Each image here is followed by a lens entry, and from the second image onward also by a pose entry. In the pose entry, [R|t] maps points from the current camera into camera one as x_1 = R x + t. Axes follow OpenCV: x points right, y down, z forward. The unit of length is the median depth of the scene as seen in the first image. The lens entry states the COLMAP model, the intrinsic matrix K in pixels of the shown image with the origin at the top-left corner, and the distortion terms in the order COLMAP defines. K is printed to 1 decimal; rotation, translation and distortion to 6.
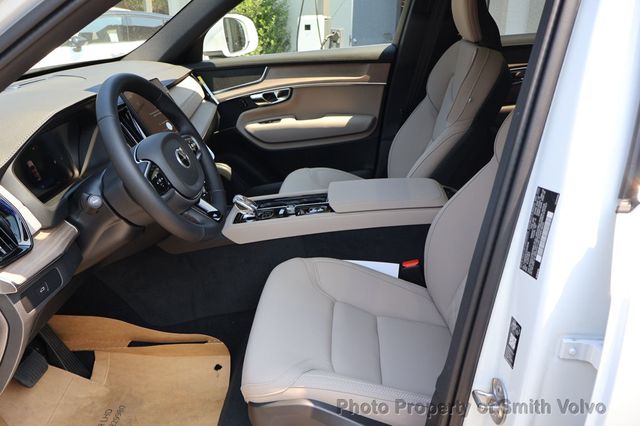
lens RADIAL K [[548.4, 0, 314.8], [0, 548.4, 212.5], [0, 0, 1]] dist [0.027997, -0.016089]
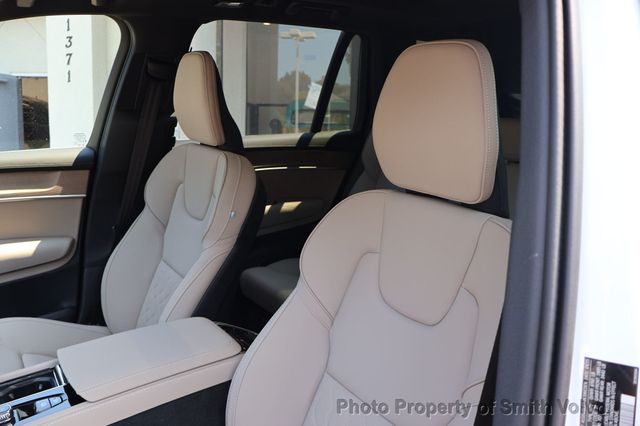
lens RADIAL K [[548.4, 0, 321.6], [0, 548.4, 215.0], [0, 0, 1]] dist [0.027997, -0.016089]
pose [[0.788982, -0.074472, 0.609886, -0.088740], [0.175121, 0.978711, -0.107038, -0.068514], [-0.588931, 0.191255, 0.785227, 0.204534]]
